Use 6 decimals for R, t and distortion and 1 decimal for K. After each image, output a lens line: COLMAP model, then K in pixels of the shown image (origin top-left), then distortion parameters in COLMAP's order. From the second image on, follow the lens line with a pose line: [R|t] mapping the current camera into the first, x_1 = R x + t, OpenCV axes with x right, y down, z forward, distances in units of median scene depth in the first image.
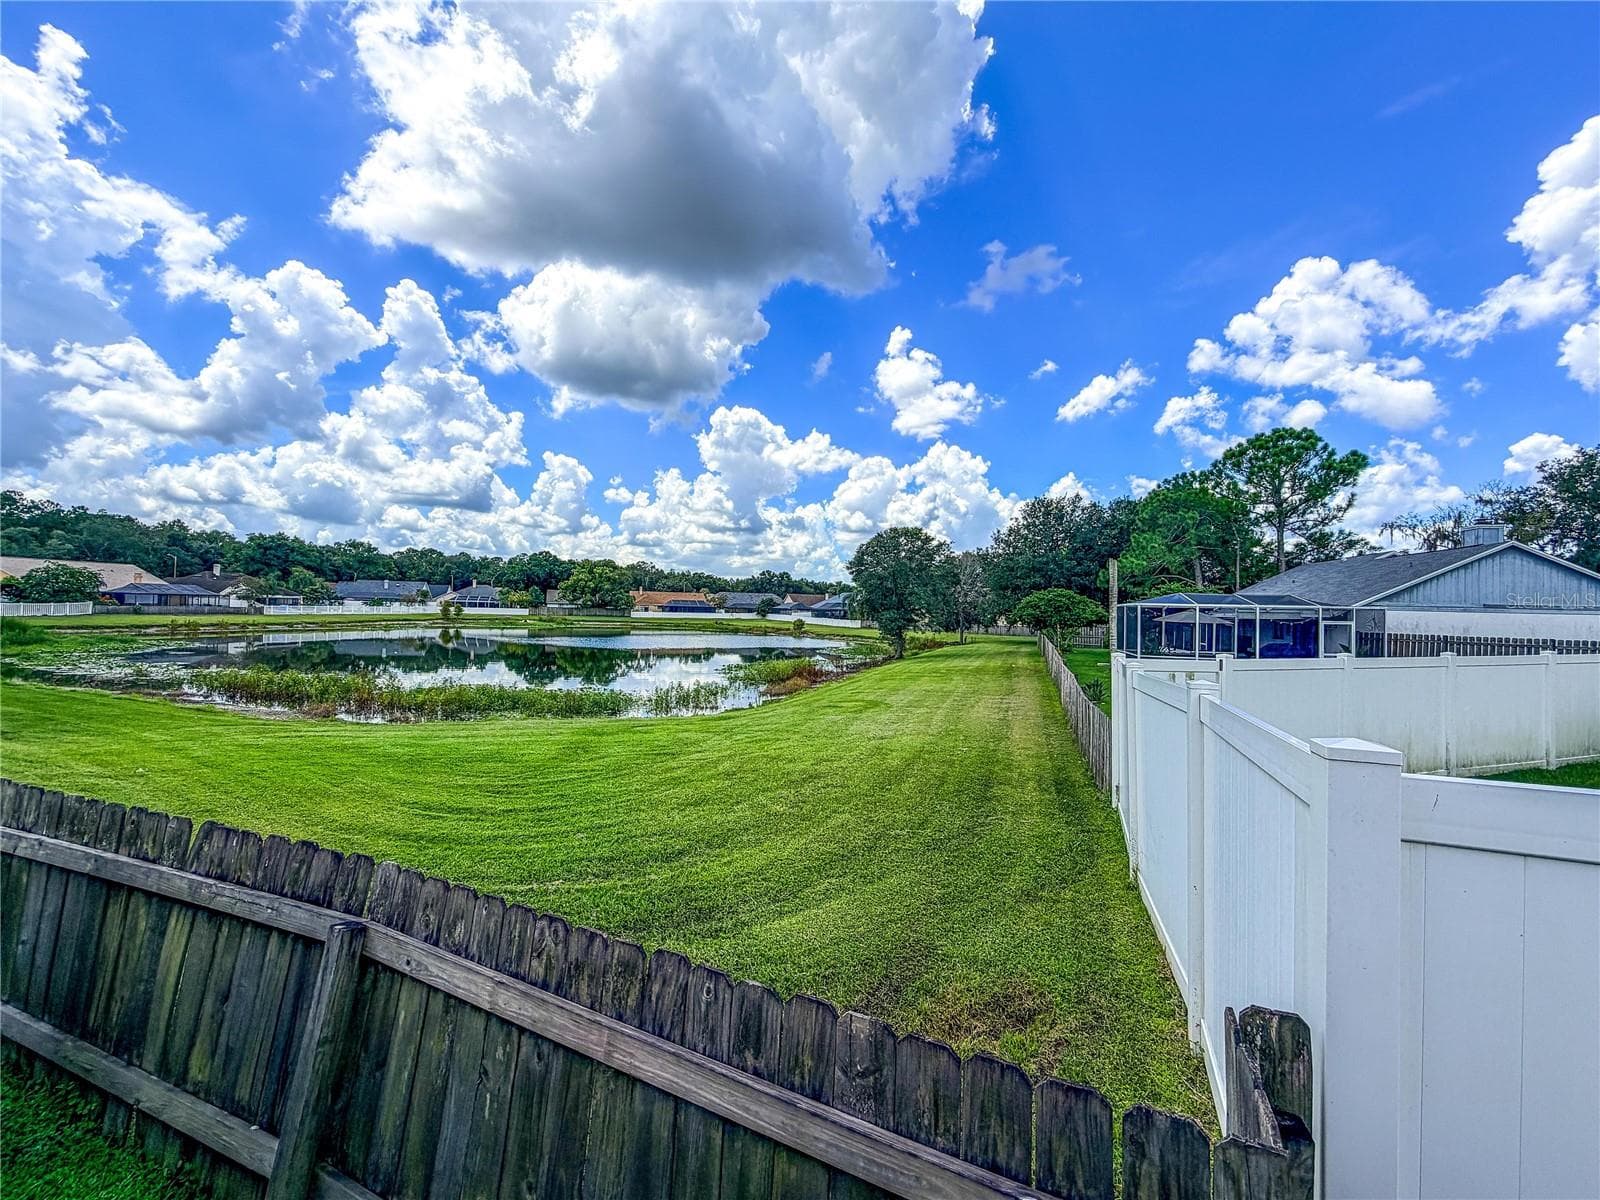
lens RADIAL K [[649.1, 0, 799.2], [0, 649.1, 601.0], [0, 0, 1]] dist [0.000895, 0.000258]
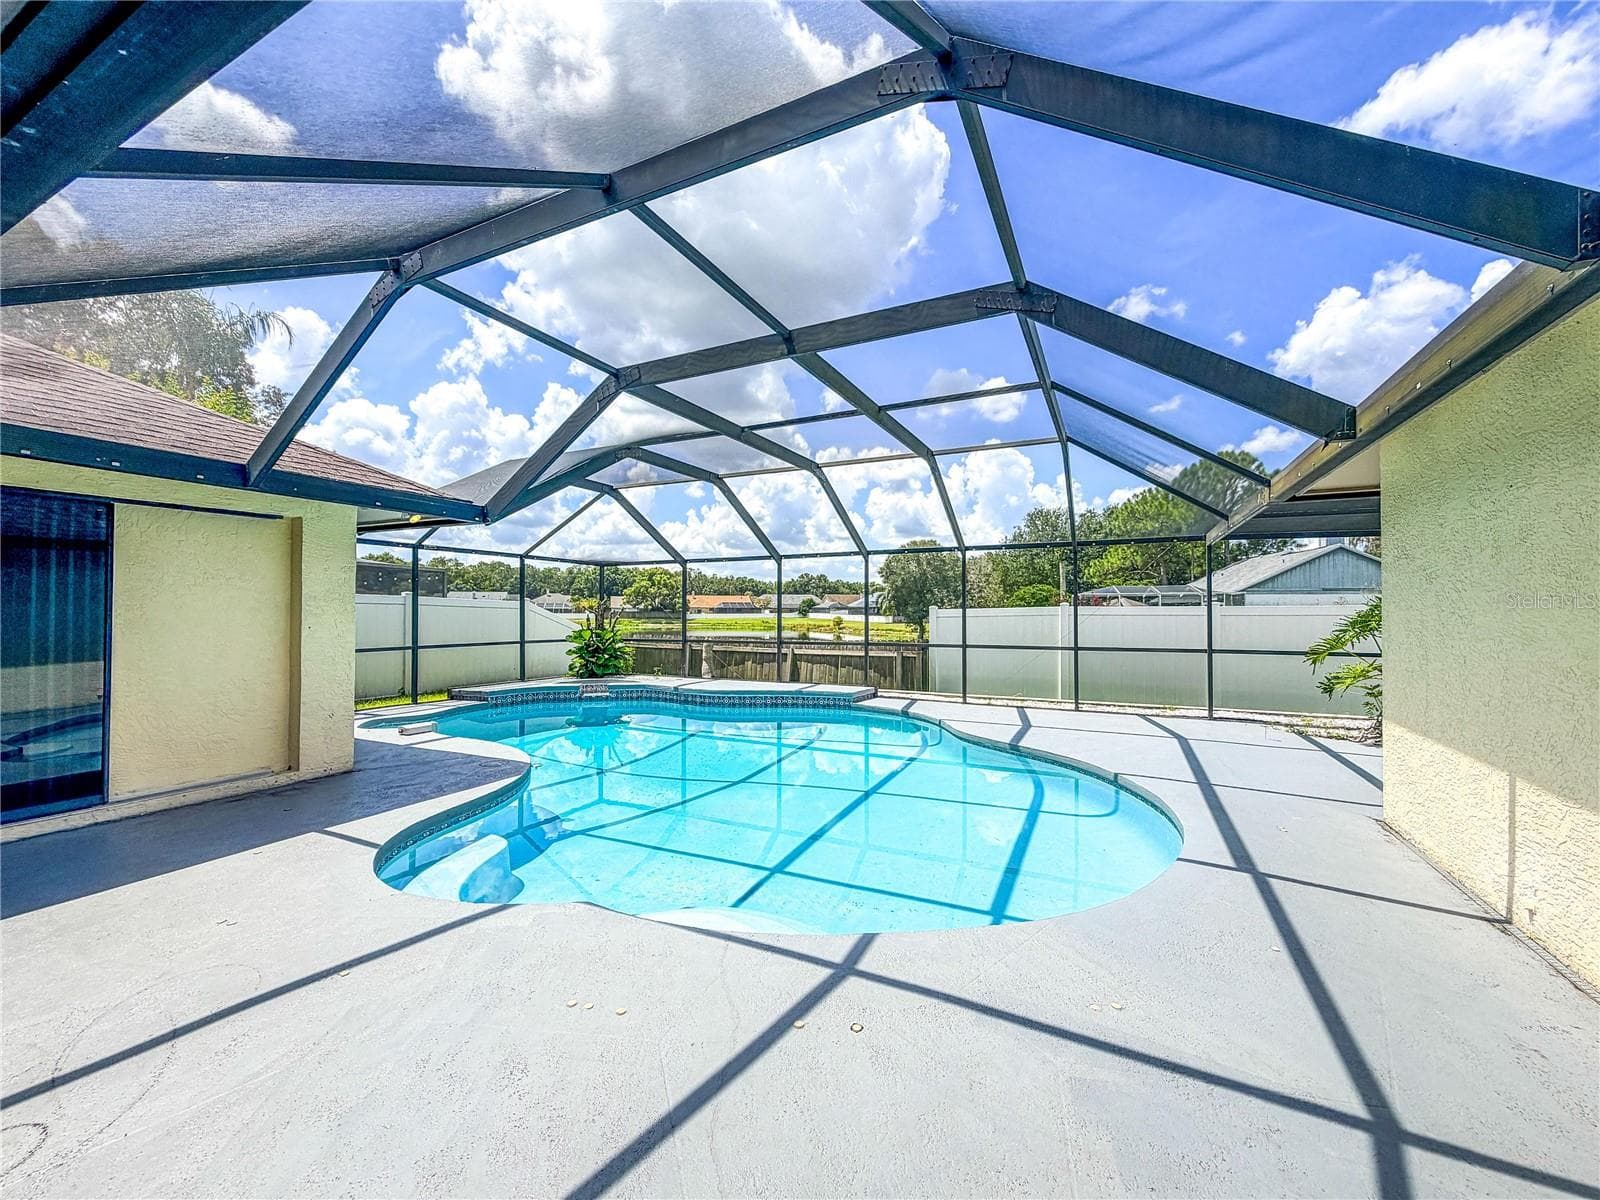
lens RADIAL K [[649.1, 0, 797.9], [0, 649.1, 600.3], [0, 0, 1]] dist [0.000895, 0.000258]
pose [[0.998283, -0.026001, -0.052480, -0.007953], [0.025879, 0.999661, -0.003002, 0.001169], [0.052541, 0.001639, 0.998617, -0.104506]]
